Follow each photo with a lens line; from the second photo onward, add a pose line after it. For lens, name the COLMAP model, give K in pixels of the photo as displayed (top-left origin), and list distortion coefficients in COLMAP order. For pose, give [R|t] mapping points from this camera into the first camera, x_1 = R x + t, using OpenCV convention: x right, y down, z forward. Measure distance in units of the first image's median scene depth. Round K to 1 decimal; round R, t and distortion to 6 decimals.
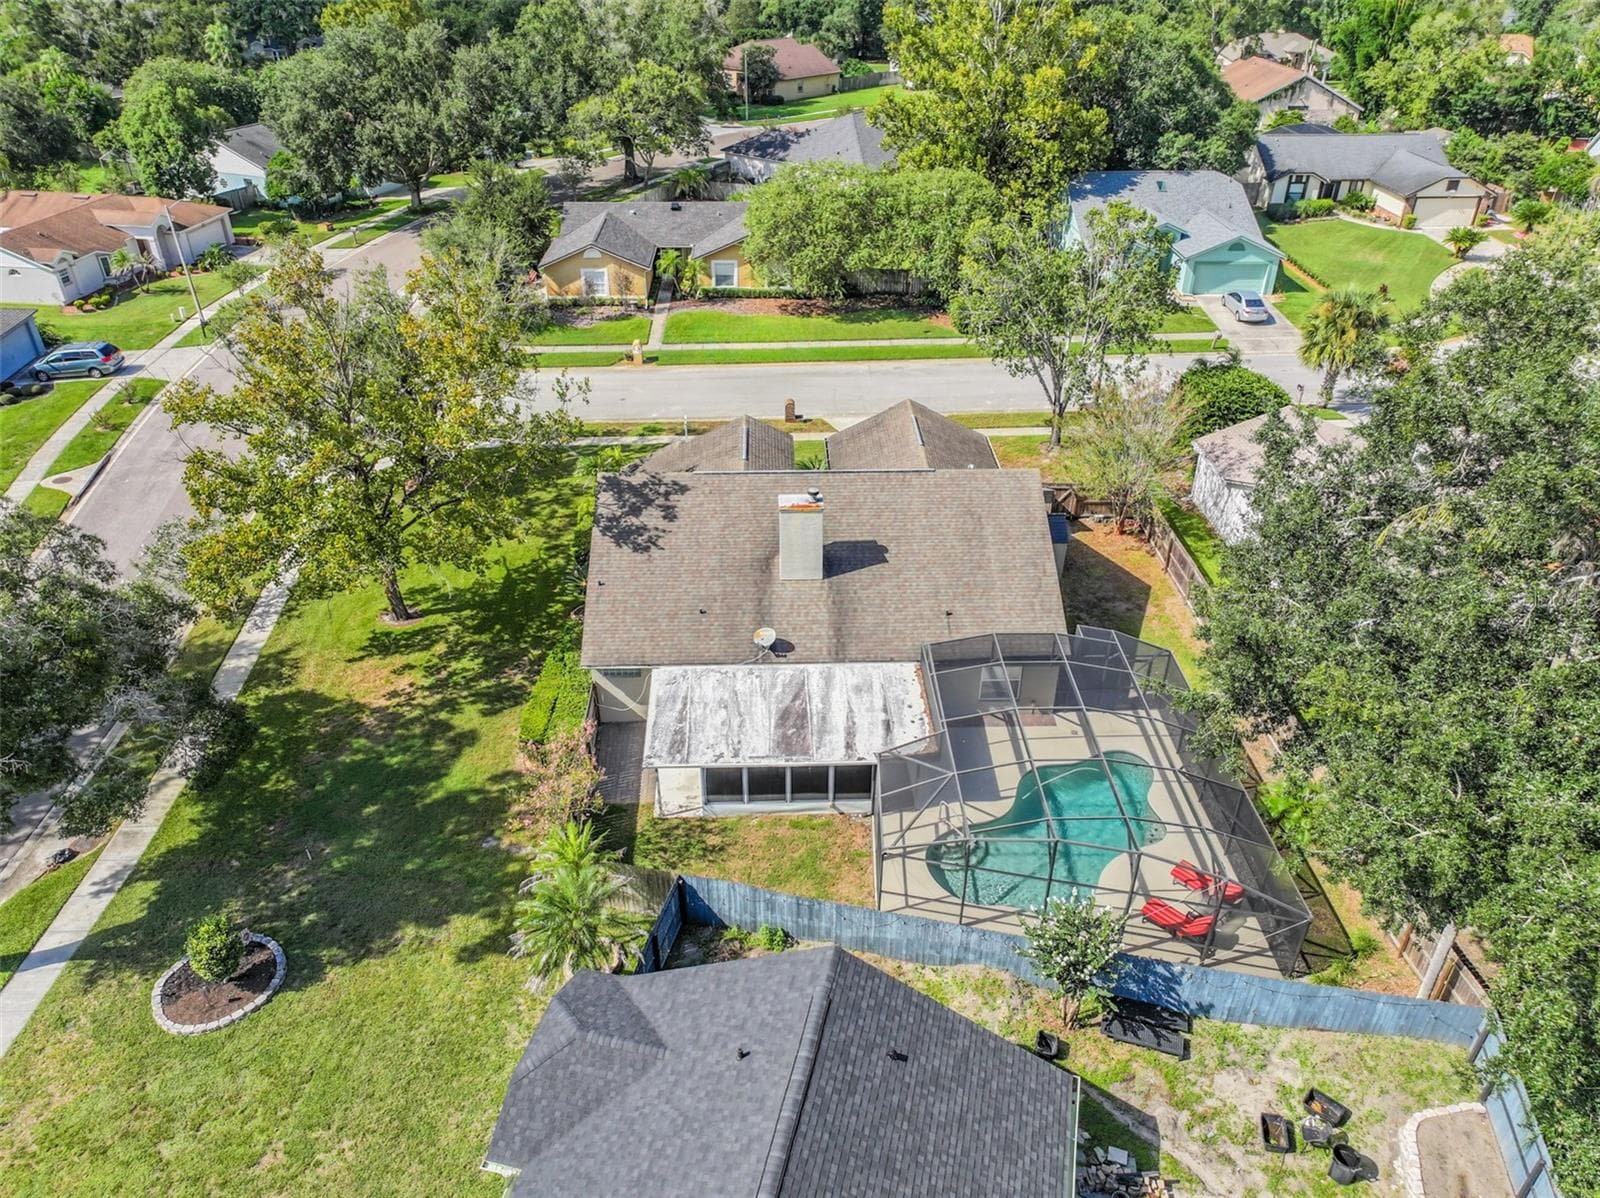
lens RADIAL K [[1131.7, 0, 802.1], [0, 1131.7, 577.5], [0, 0, 1]] dist [0.009052, -0.001940]
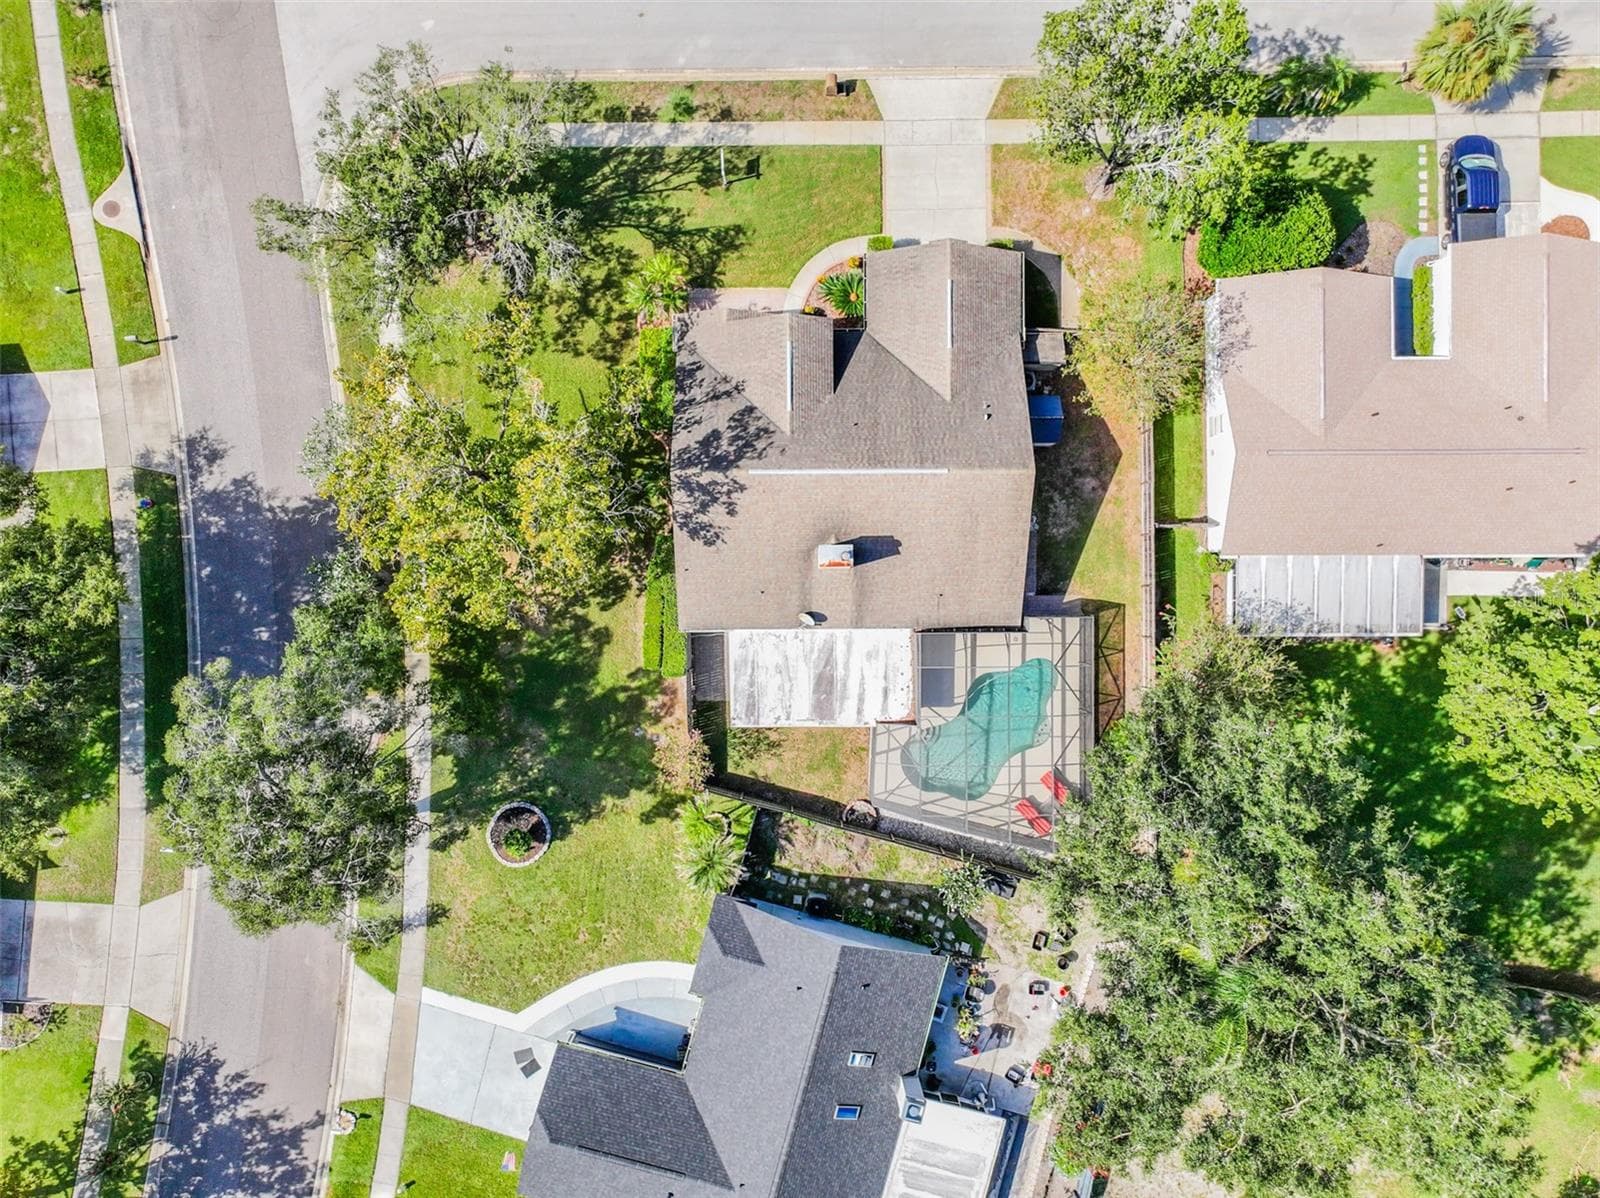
lens RADIAL K [[1131.7, 0, 802.1], [0, 1131.7, 577.5], [0, 0, 1]] dist [0.009052, -0.001940]
pose [[0.999662, 0.025673, 0.004058, -0.046671], [-0.017015, 0.528383, 0.848835, -1.205820], [0.019648, -0.848618, 0.528642, 0.301238]]
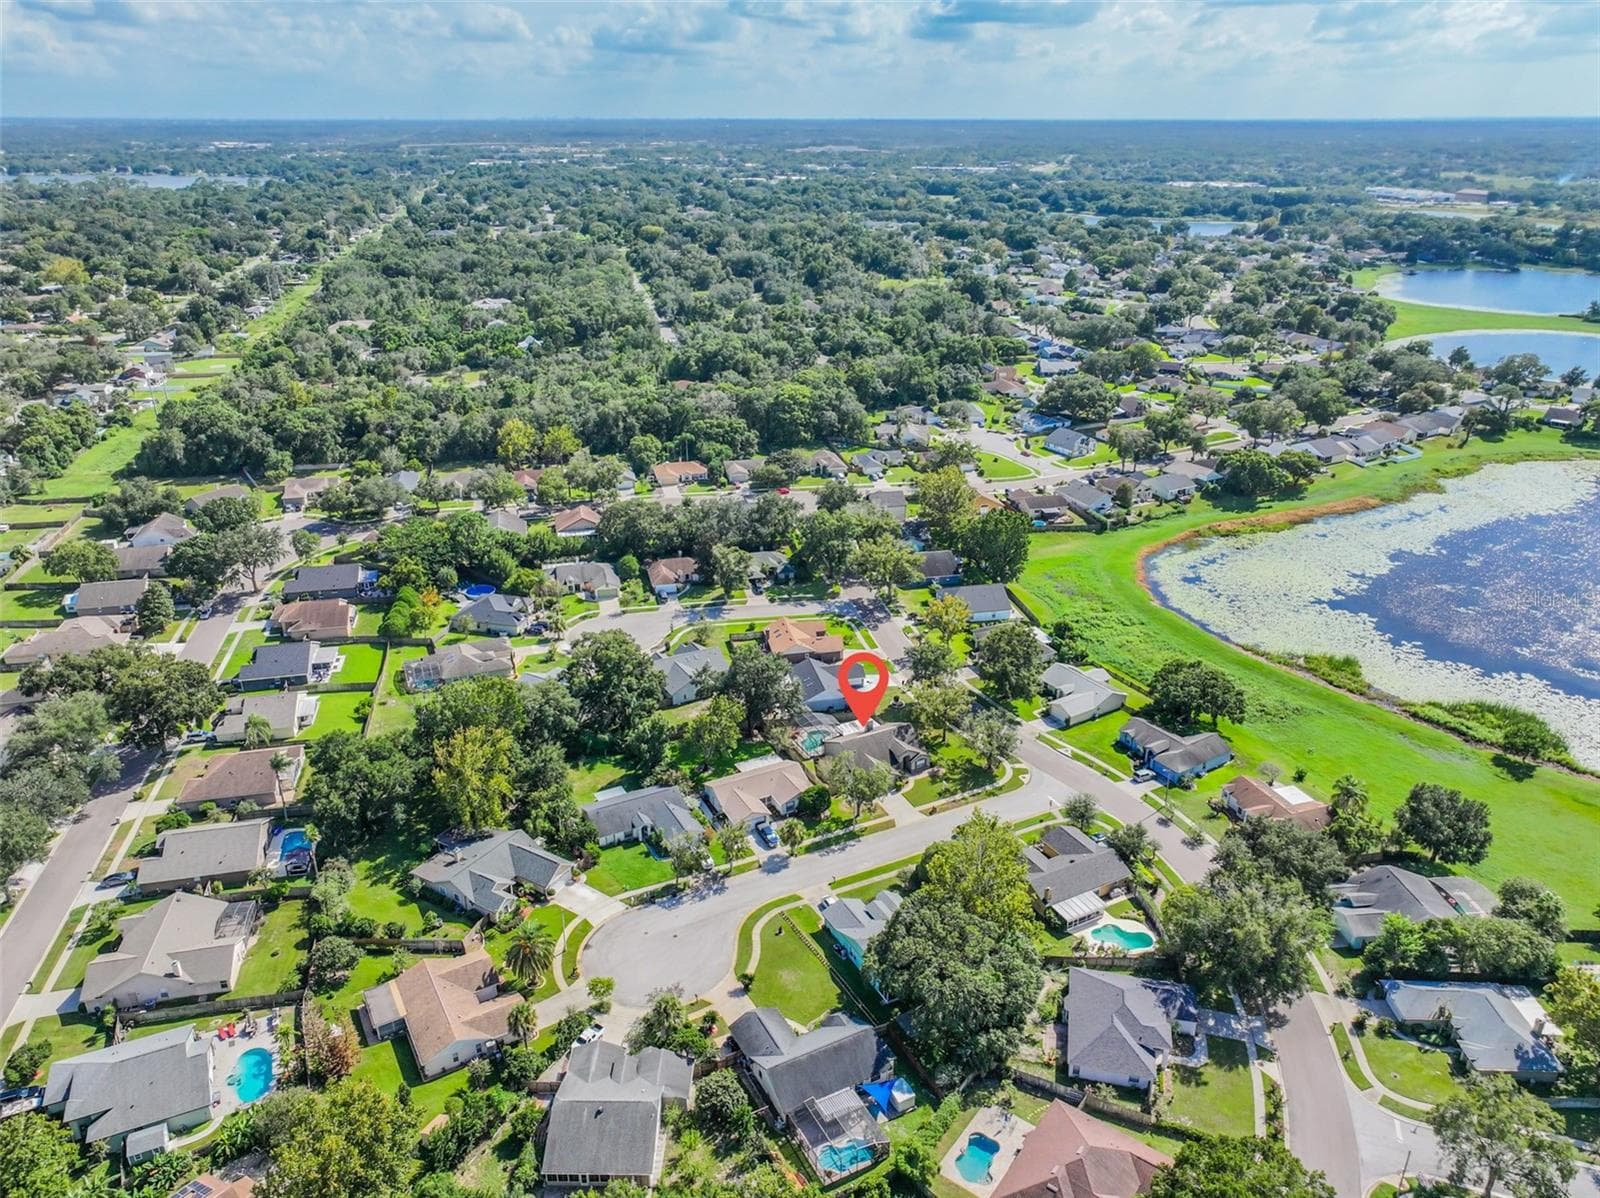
lens RADIAL K [[1131.7, 0, 802.1], [0, 1131.7, 577.5], [0, 0, 1]] dist [0.009052, -0.001940]
pose [[-0.895453, 0.169789, -0.411504, 2.738814], [-0.236564, 0.601571, 0.762987, -5.164411], [0.377095, 0.780566, -0.498513, 3.375261]]
